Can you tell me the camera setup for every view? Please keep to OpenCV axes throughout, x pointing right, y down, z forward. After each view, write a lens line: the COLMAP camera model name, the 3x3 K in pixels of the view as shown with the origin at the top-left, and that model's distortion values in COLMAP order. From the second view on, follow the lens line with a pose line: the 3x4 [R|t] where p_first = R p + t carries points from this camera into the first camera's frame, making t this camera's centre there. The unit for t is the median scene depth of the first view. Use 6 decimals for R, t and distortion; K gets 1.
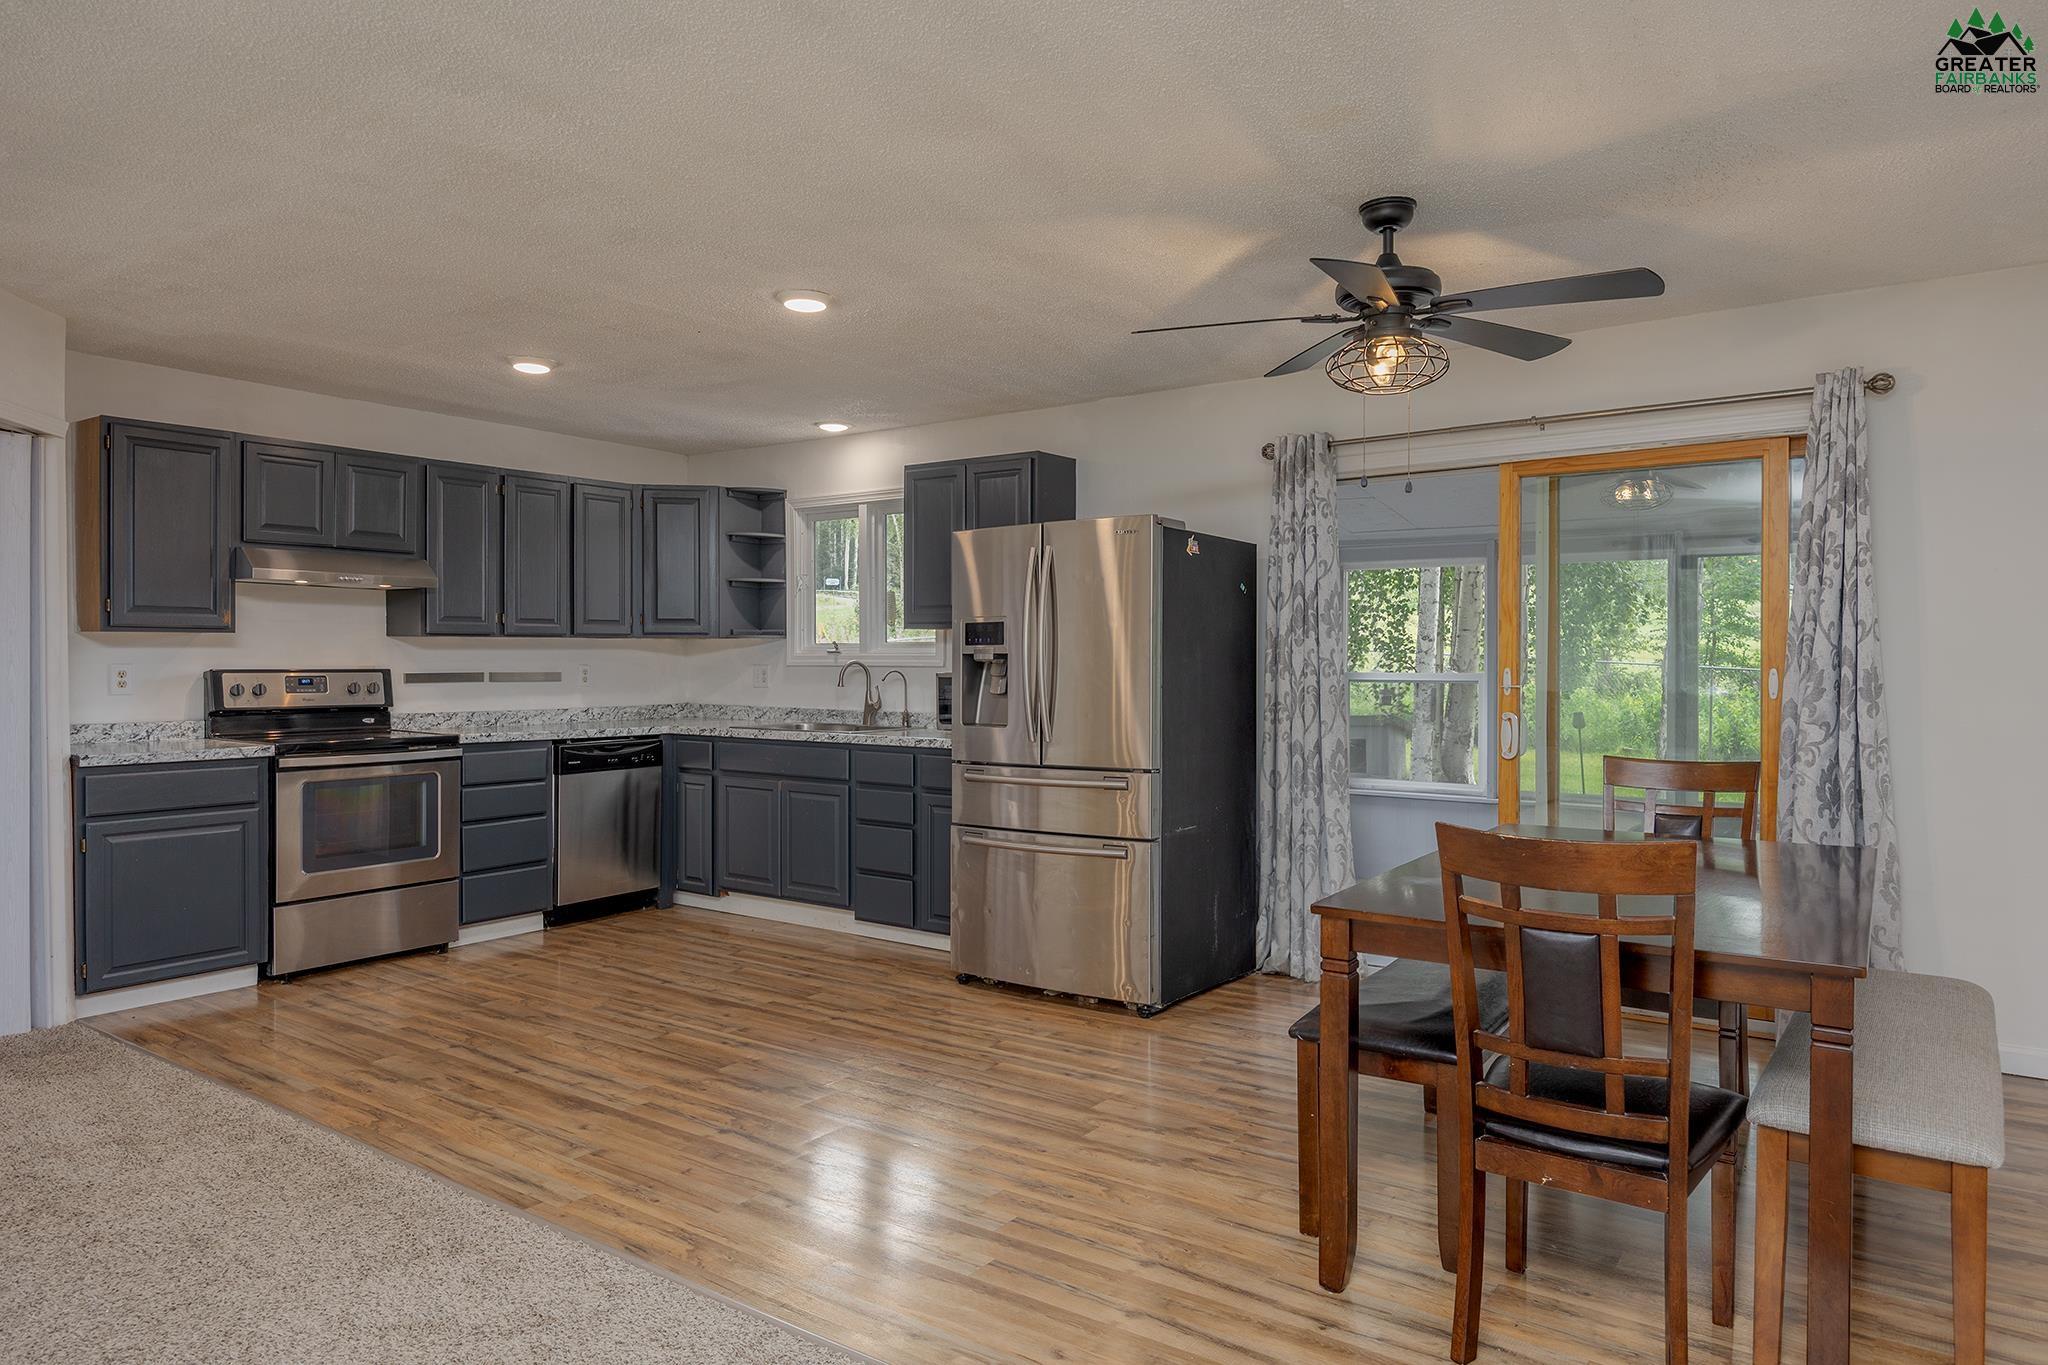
lens RADIAL K [[1251.5, 0, 1040.0], [0, 1251.5, 676.0], [0, 0, 1]] dist [-0.003880, -0.003043]
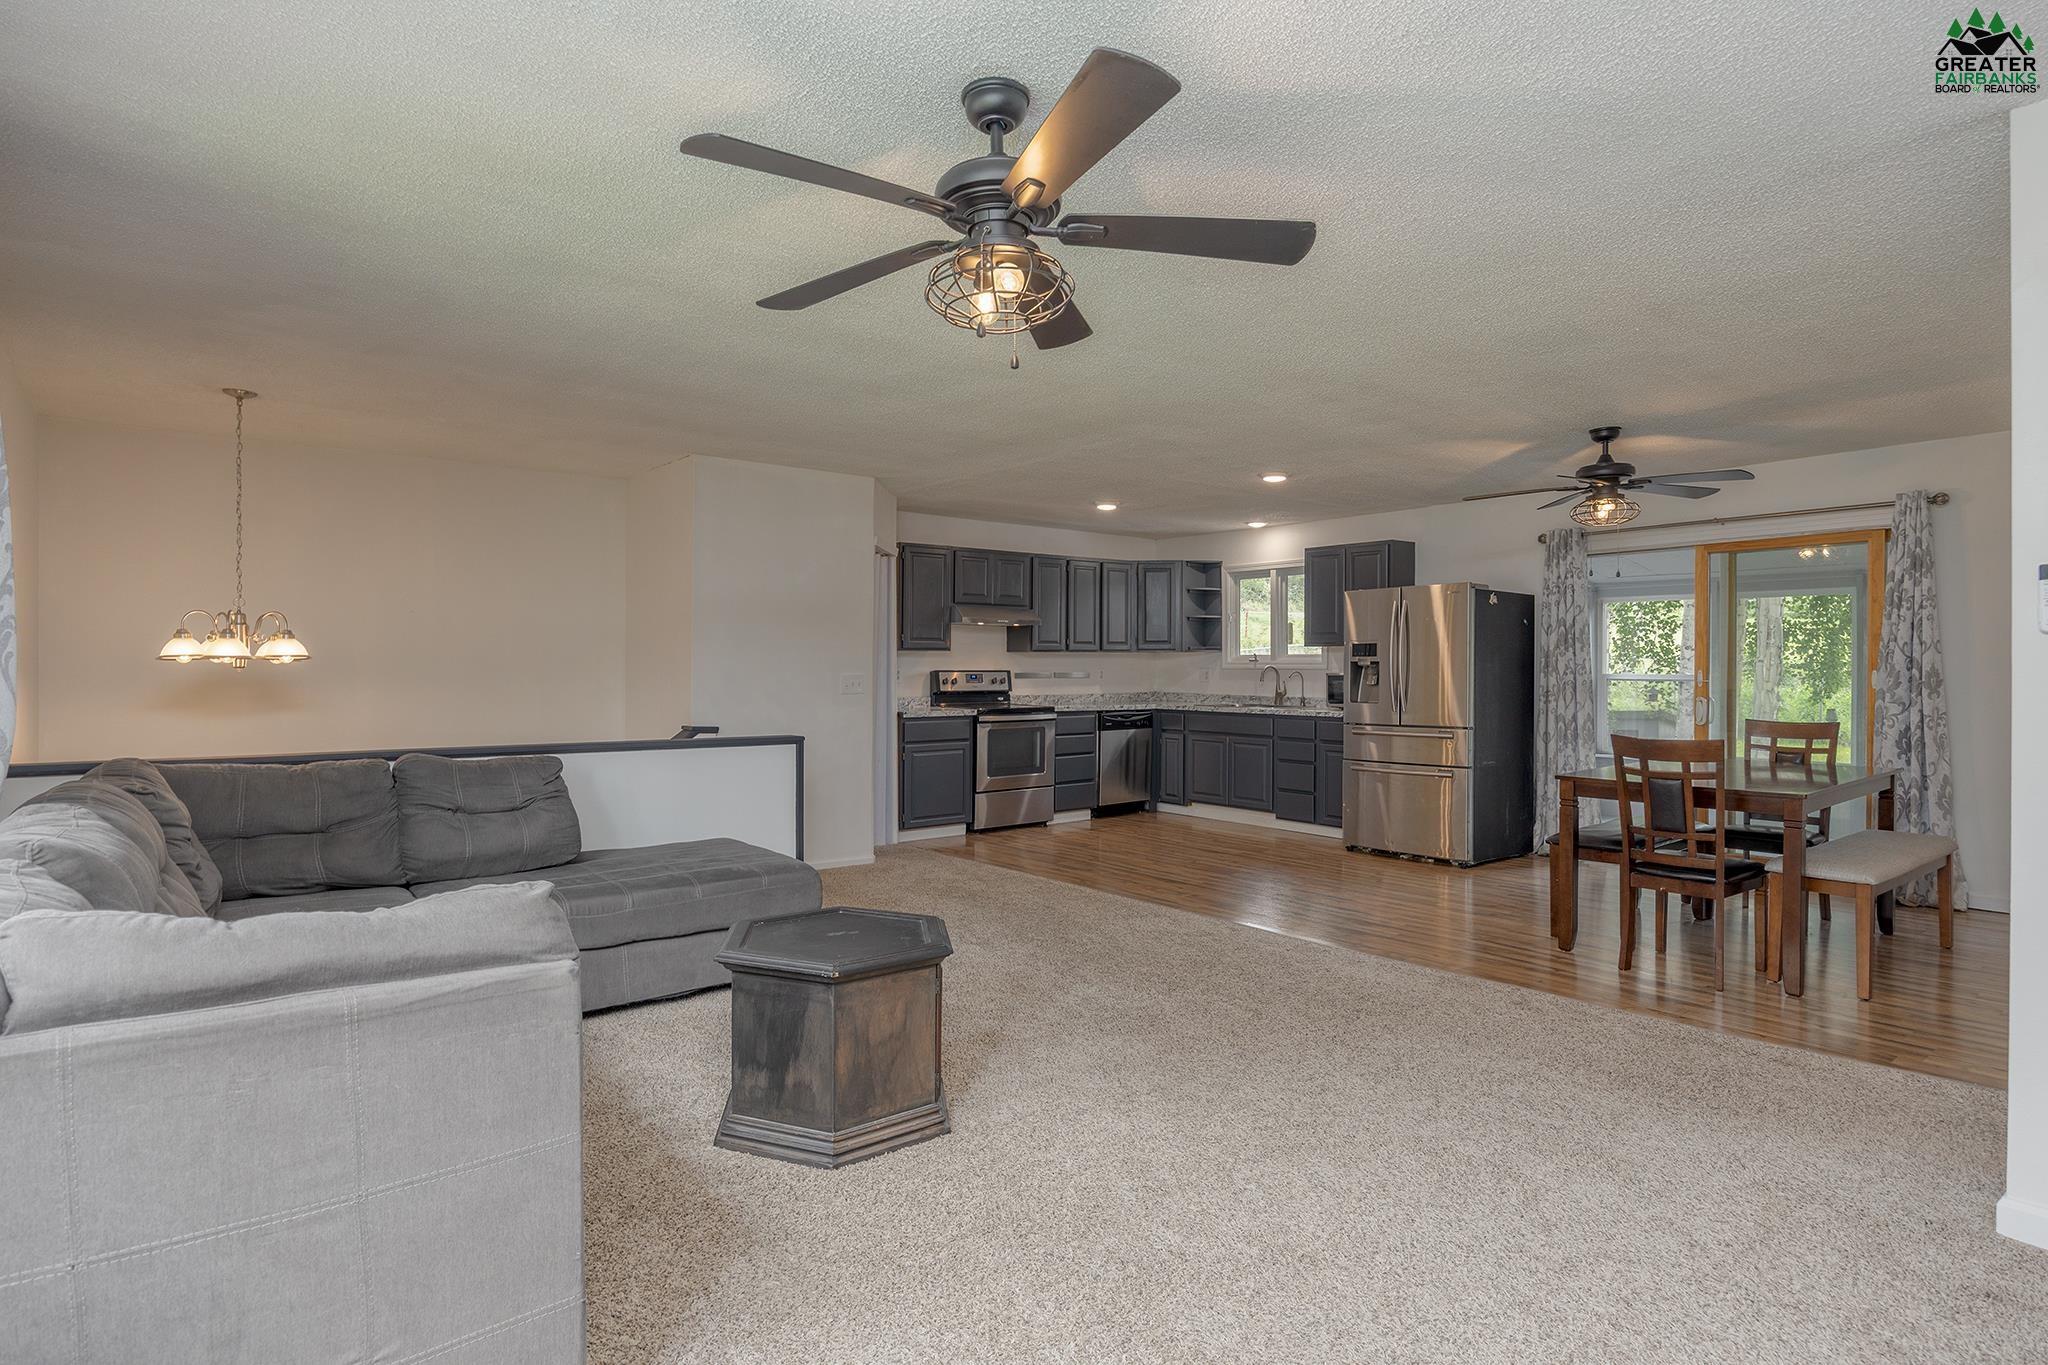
lens RADIAL K [[1055.0, 0, 1029.6], [0, 1055.0, 676.7], [0, 0, 1]] dist [-0.009946, -0.001404]
pose [[0.959802, 0.002695, -0.280666, -0.079266], [-0.003432, 0.999992, -0.002135, 0.008204], [0.280658, 0.003013, 0.959803, -0.538860]]
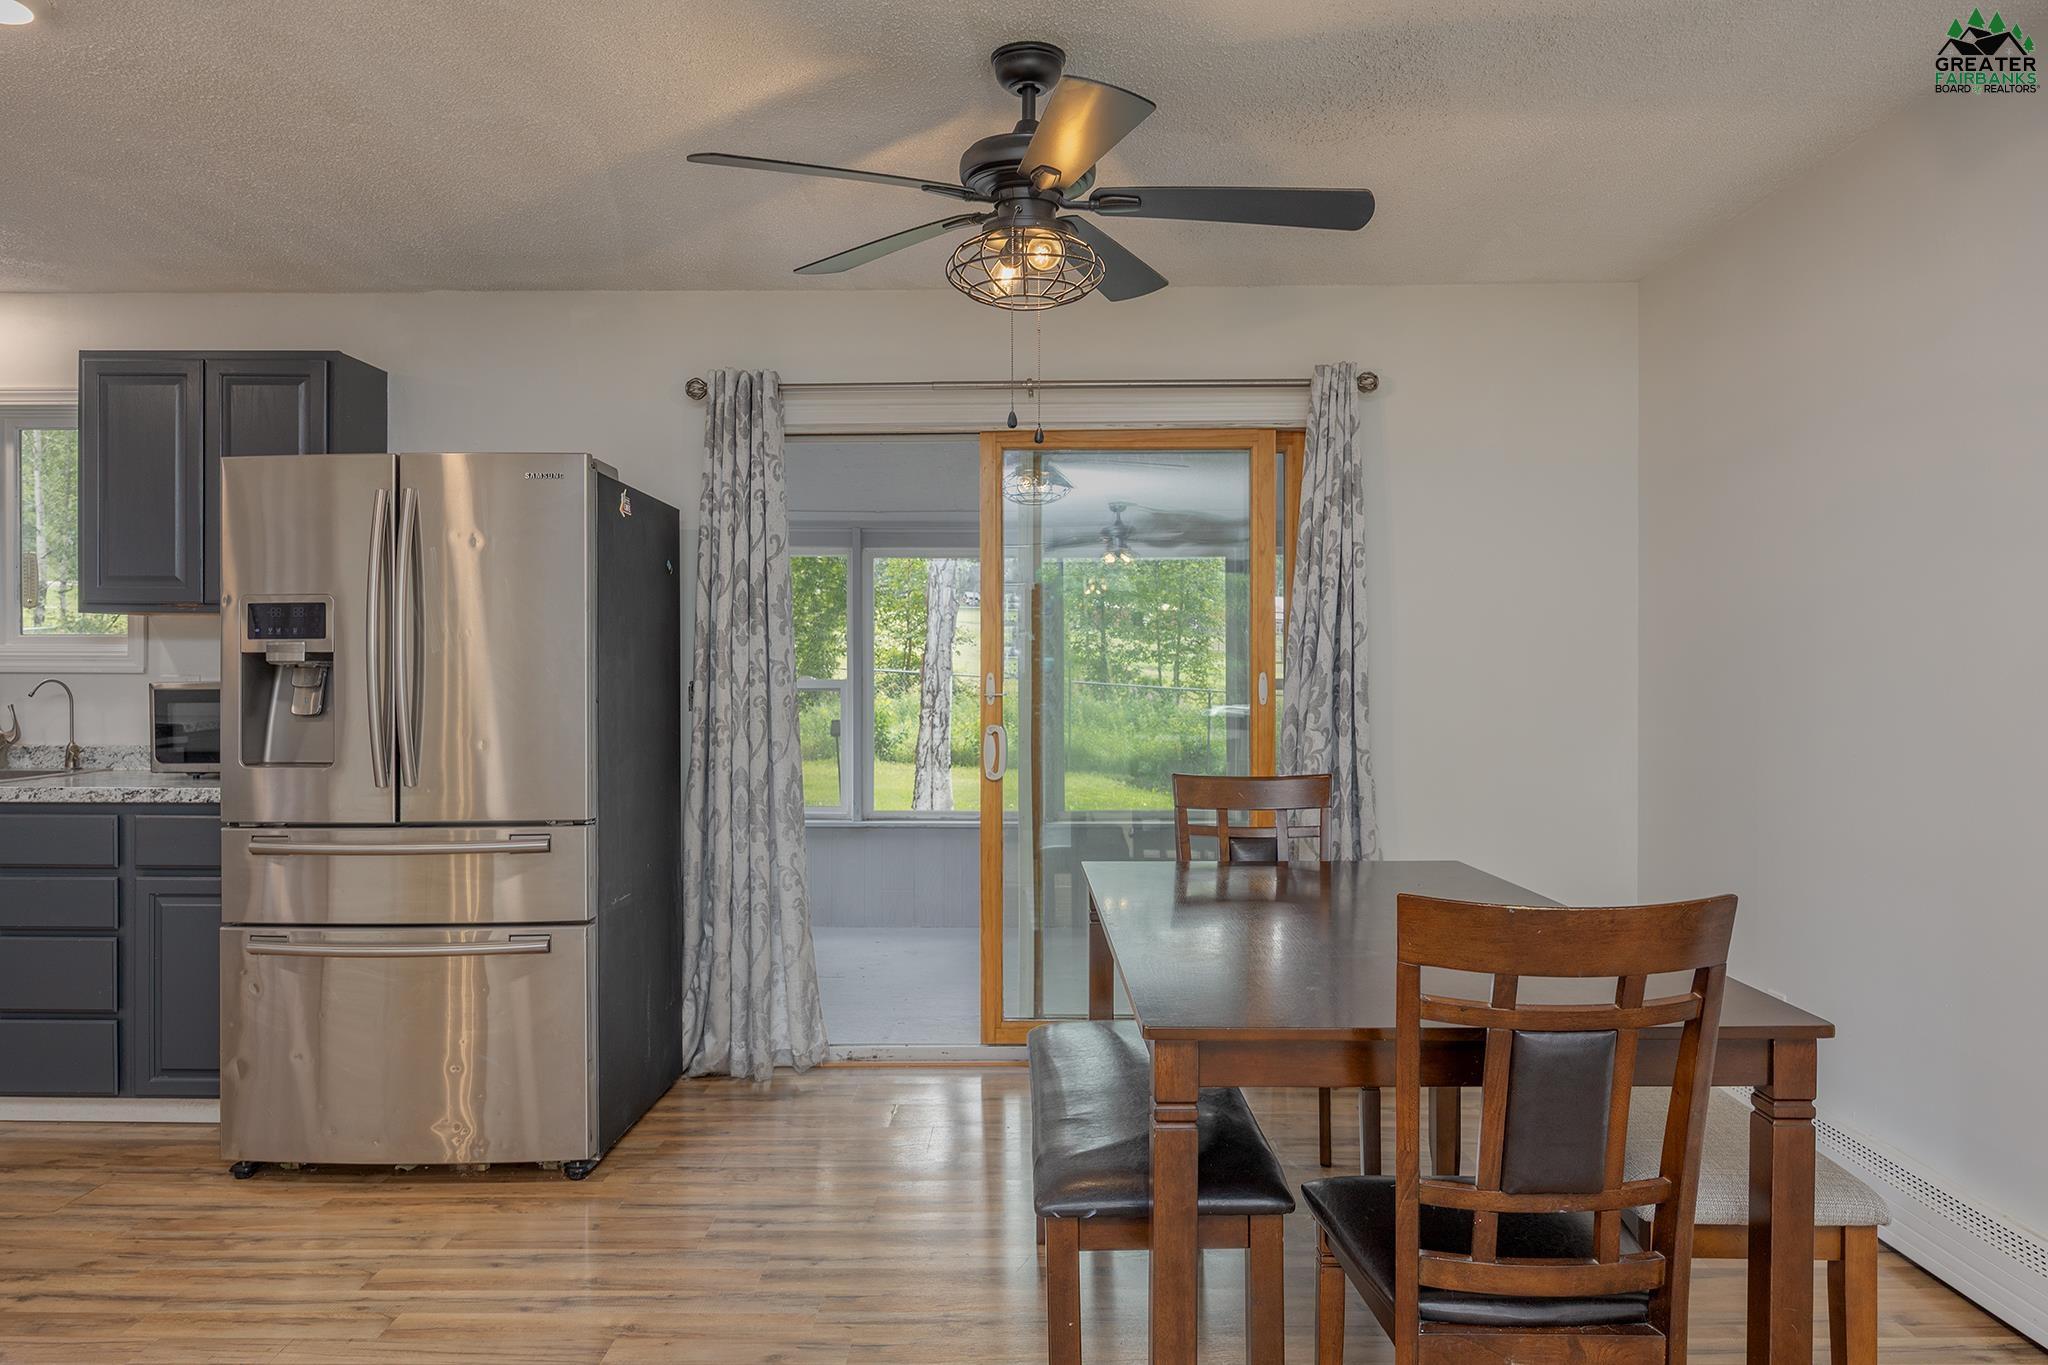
lens RADIAL K [[1341.7, 0, 1002.8], [0, 1341.7, 675.4], [0, 0, 1]] dist [0.003831, -0.007286]
pose [[0.826227, -0.002999, 0.563329, -0.126370], [0.006558, 0.999969, -0.004295, -0.000646], [-0.563299, 0.007243, 0.826222, 0.229582]]
